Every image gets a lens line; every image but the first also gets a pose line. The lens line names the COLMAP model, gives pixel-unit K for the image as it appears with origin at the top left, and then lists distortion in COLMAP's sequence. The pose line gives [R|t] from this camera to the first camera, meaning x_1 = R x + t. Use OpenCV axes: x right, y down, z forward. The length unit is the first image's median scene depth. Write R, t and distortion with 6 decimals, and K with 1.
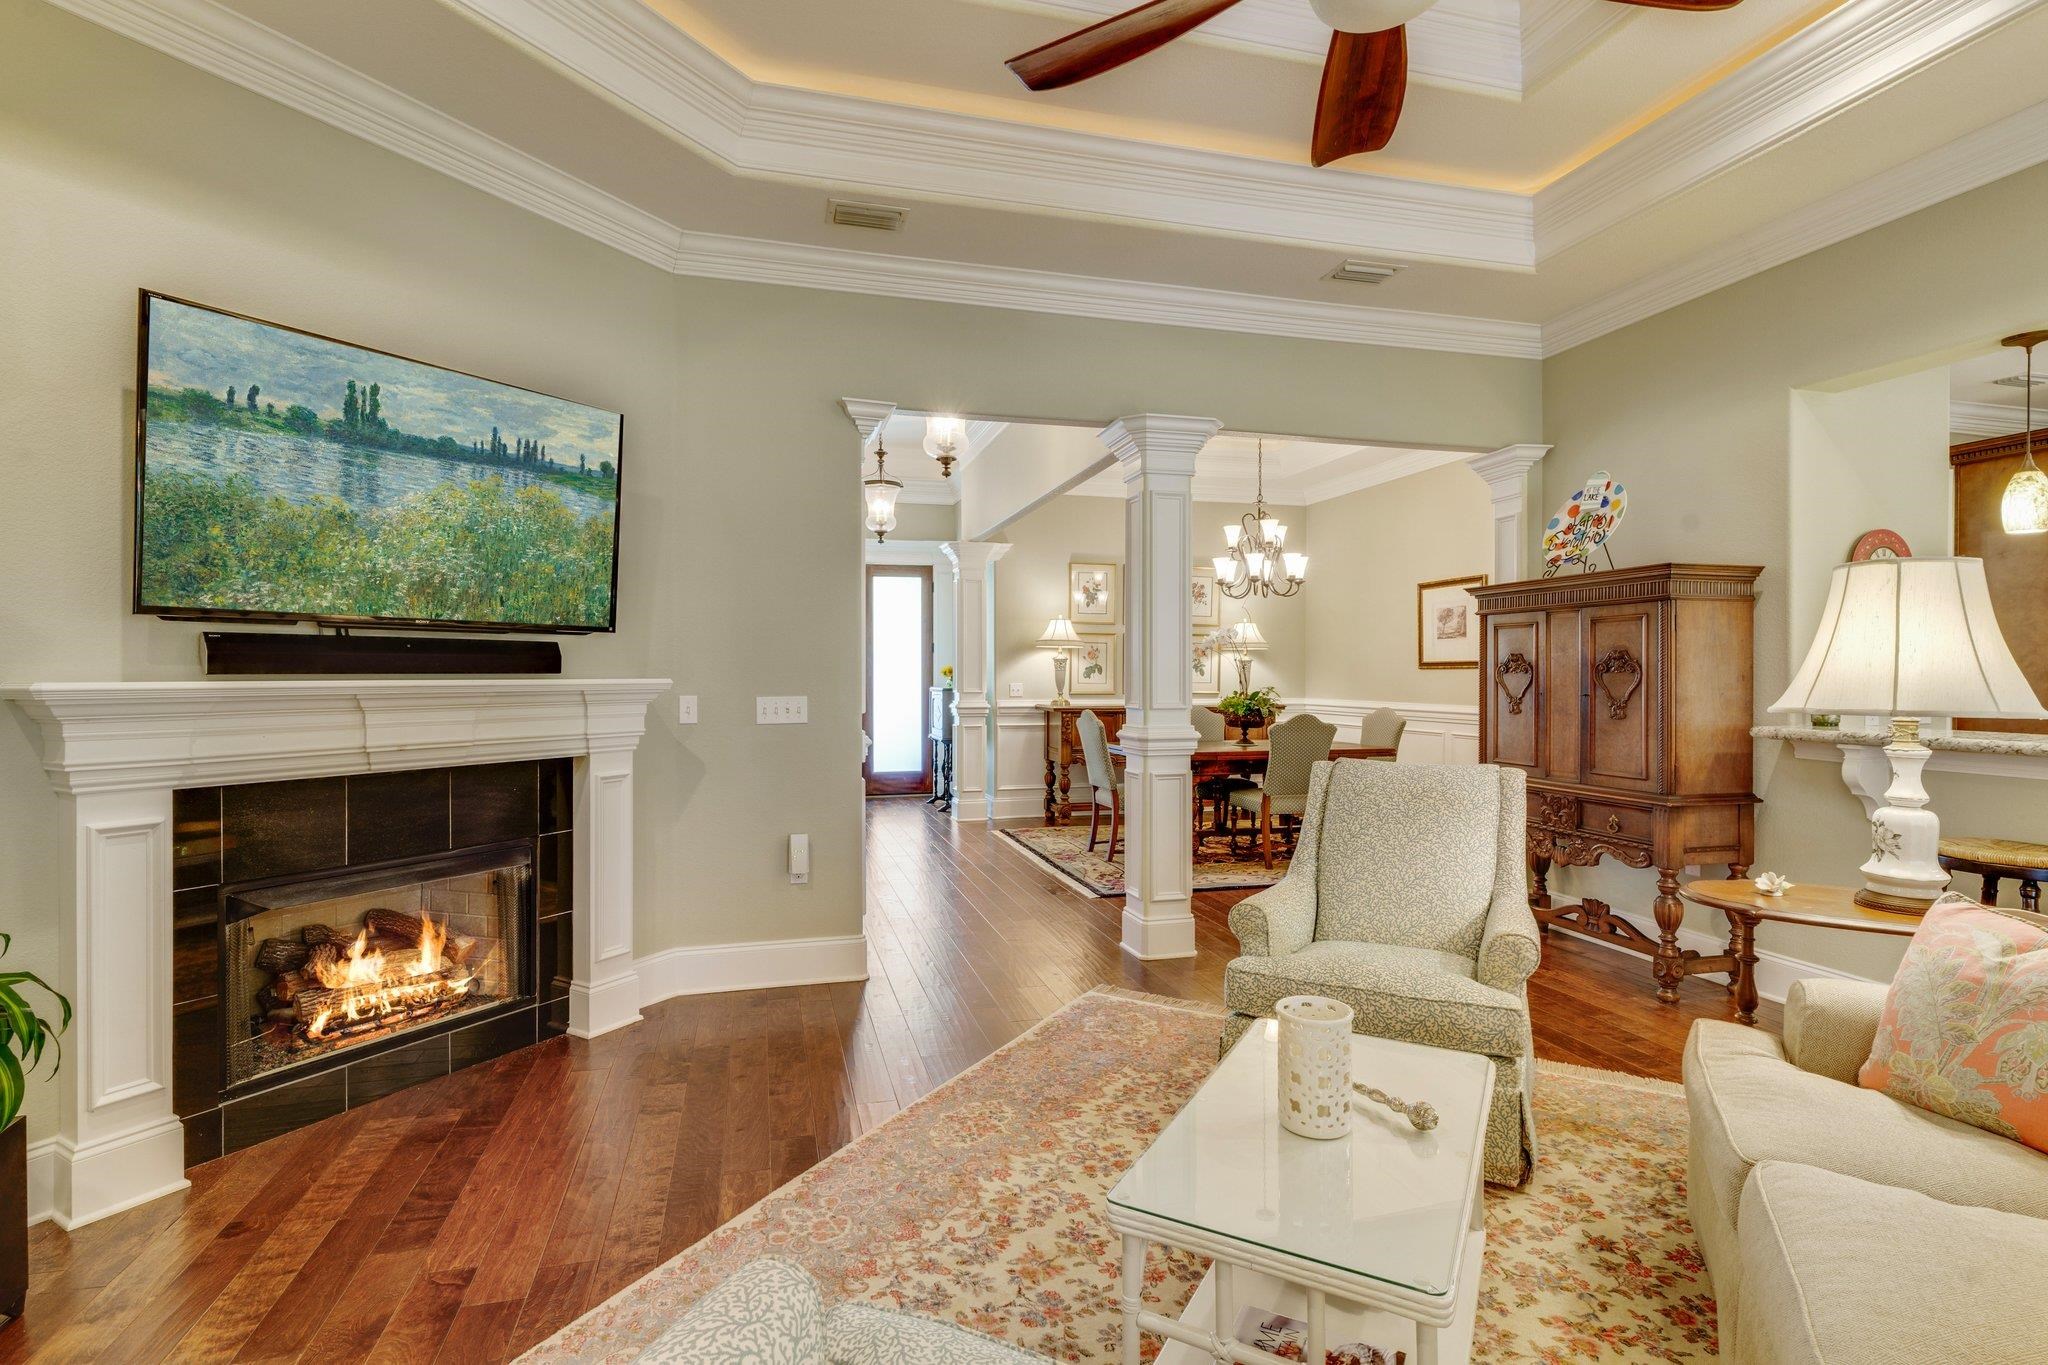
lens RADIAL K [[990.3, 0, 1009.9], [0, 990.3, 682.9], [0, 0, 1]] dist [0.003152, -0.000984]
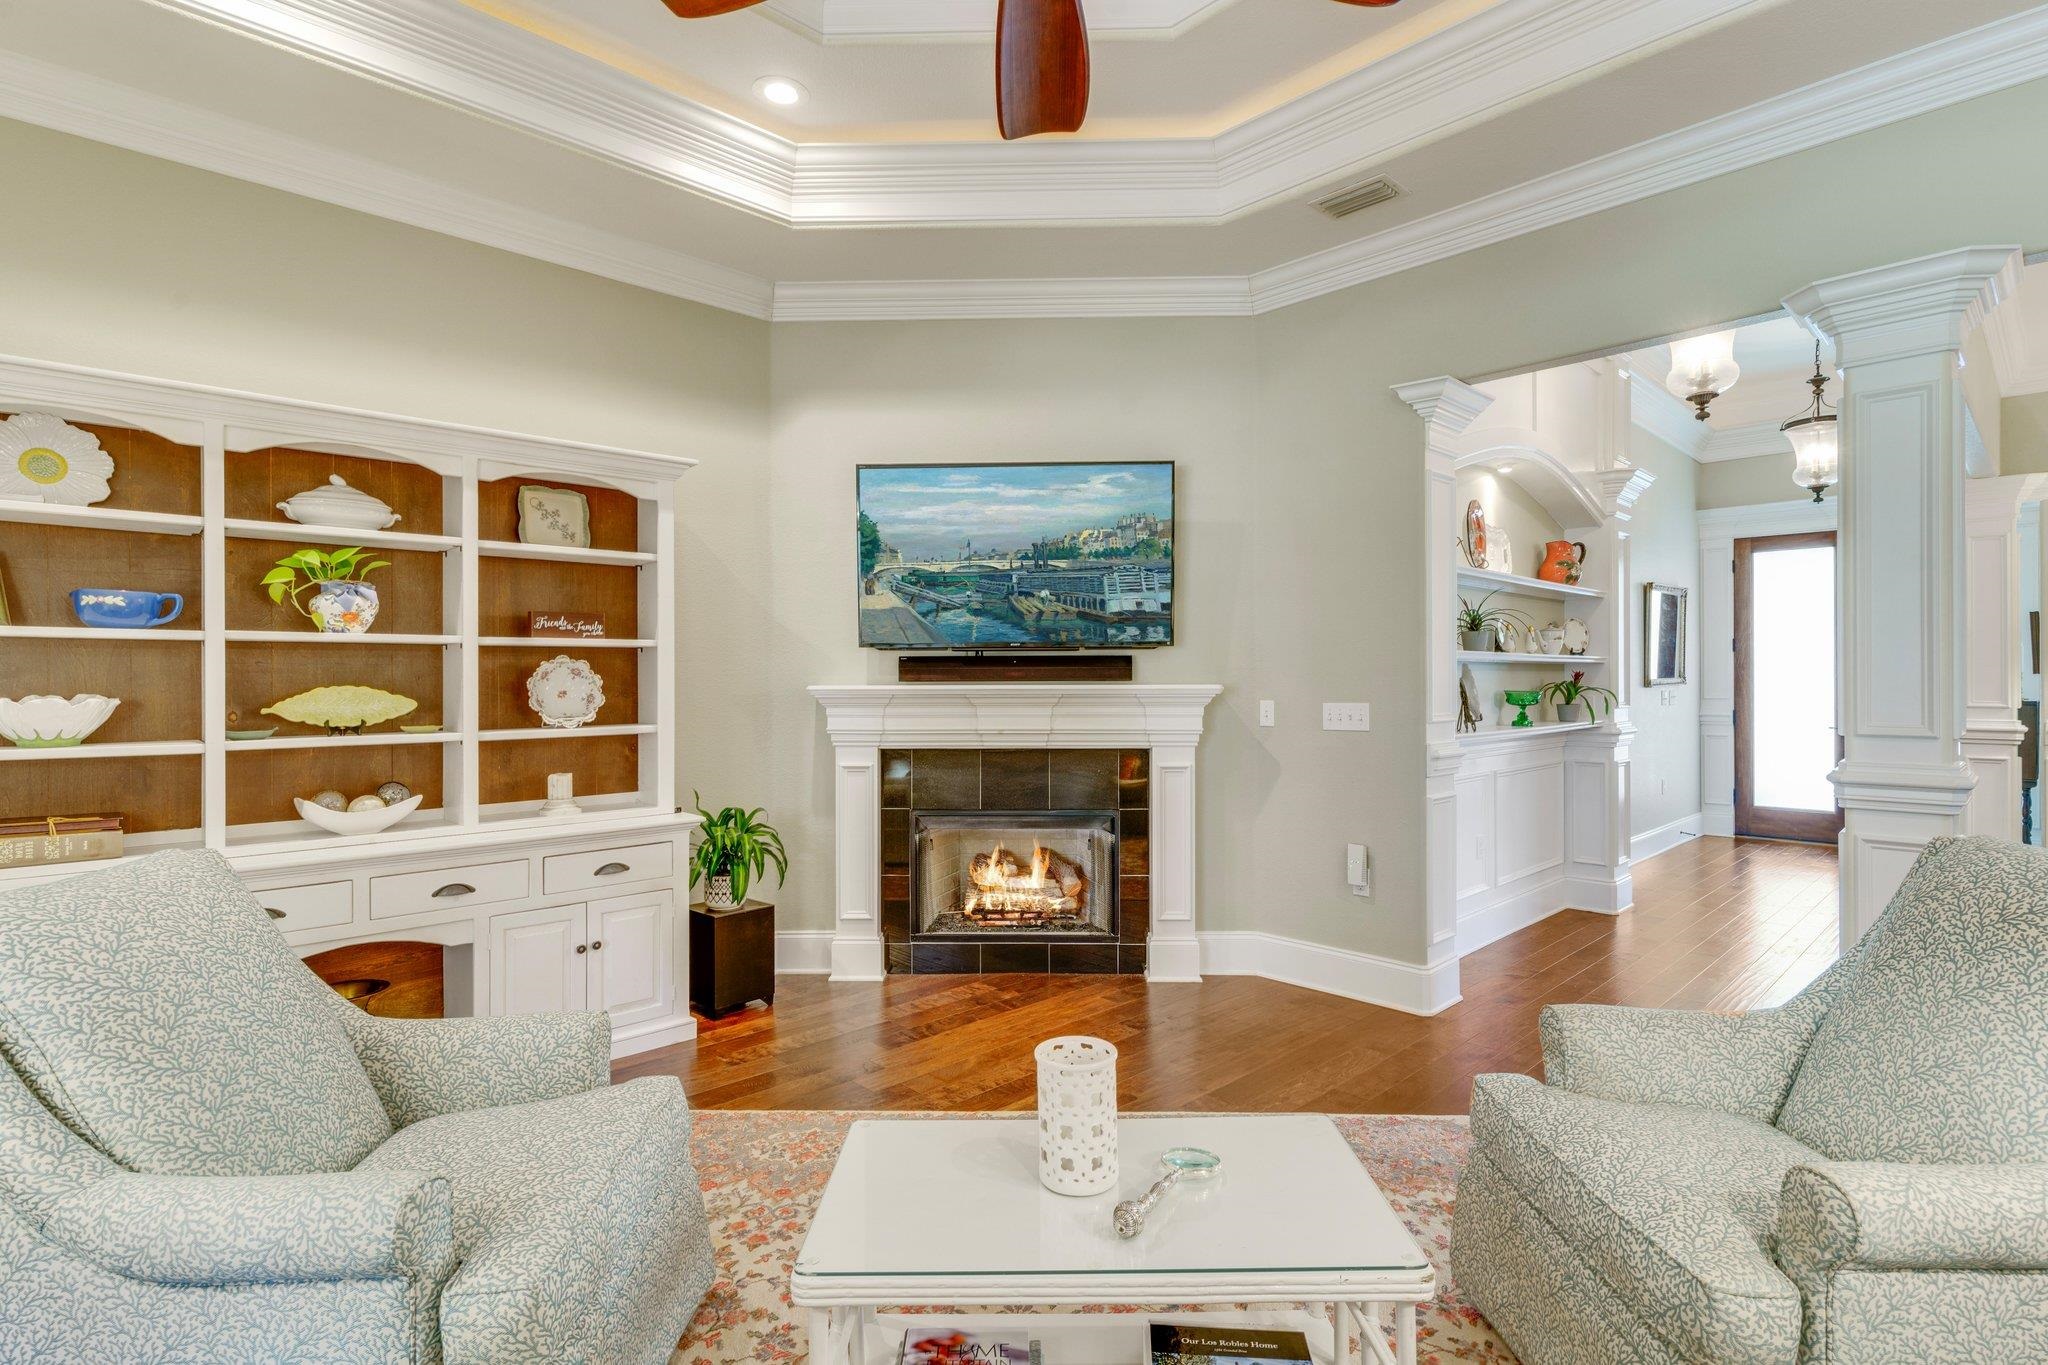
lens RADIAL K [[990.3, 0, 1011.2], [0, 990.3, 677.2], [0, 0, 1]] dist [0.003152, -0.000984]
pose [[0.474690, -0.000825, -0.880153, 0.588788], [-0.006277, 0.999971, -0.004322, -0.007303], [0.880131, 0.007576, 0.474671, 0.290259]]
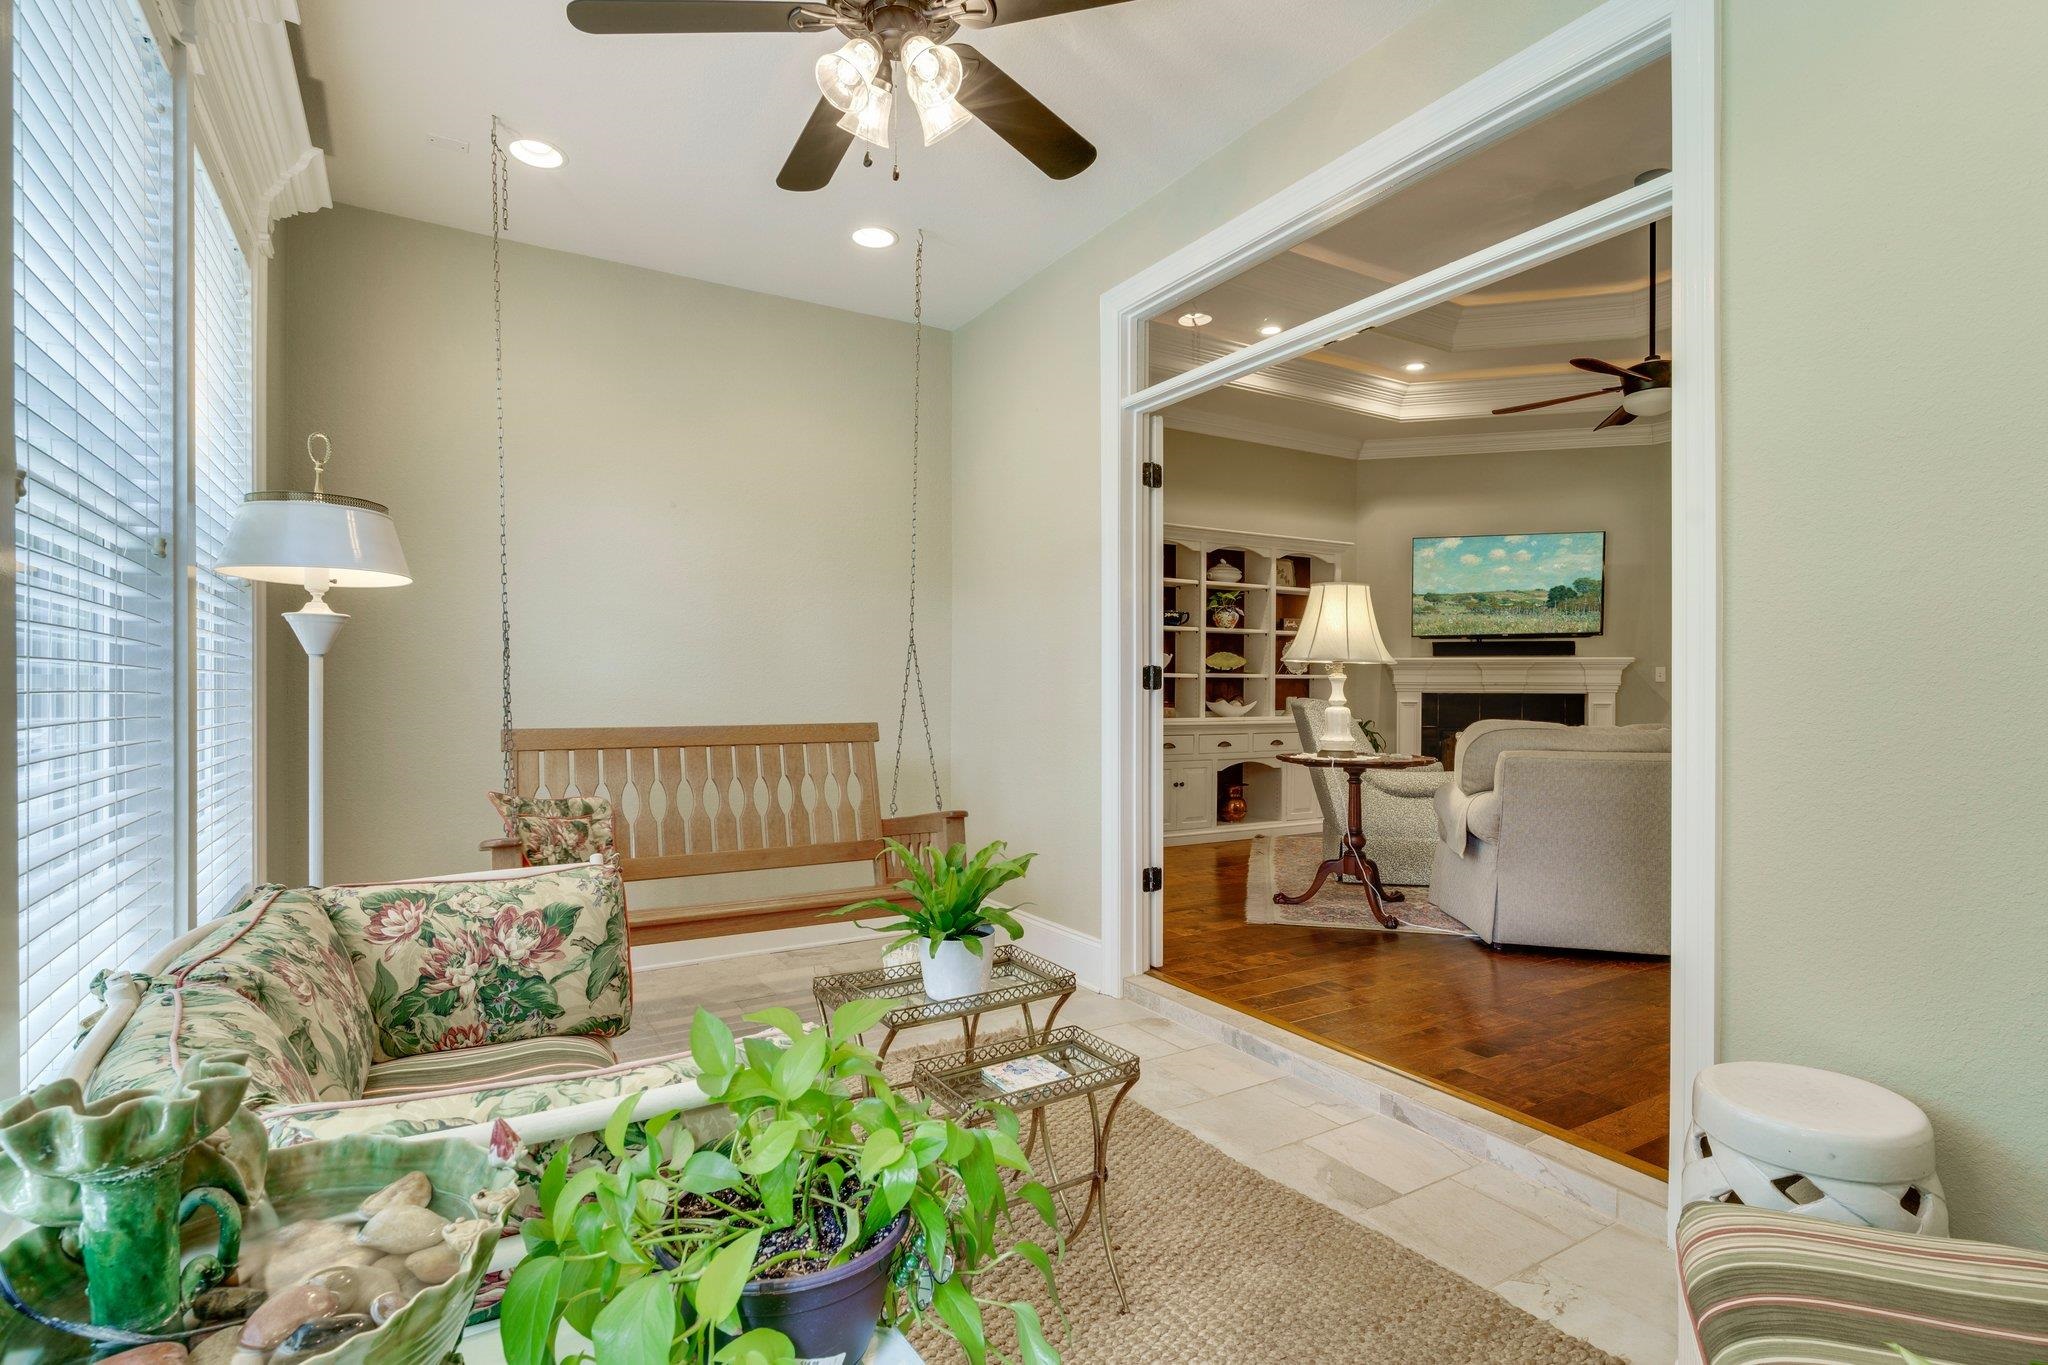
lens RADIAL K [[990.3, 0, 1022.2], [0, 990.3, 679.7], [0, 0, 1]] dist [0.003152, -0.000984]
pose [[0.277165, -0.004534, -0.960812, 1.373722], [-0.014350, 0.999858, -0.008858, 0.085110], [0.960715, 0.016243, 0.277060, -0.819604]]
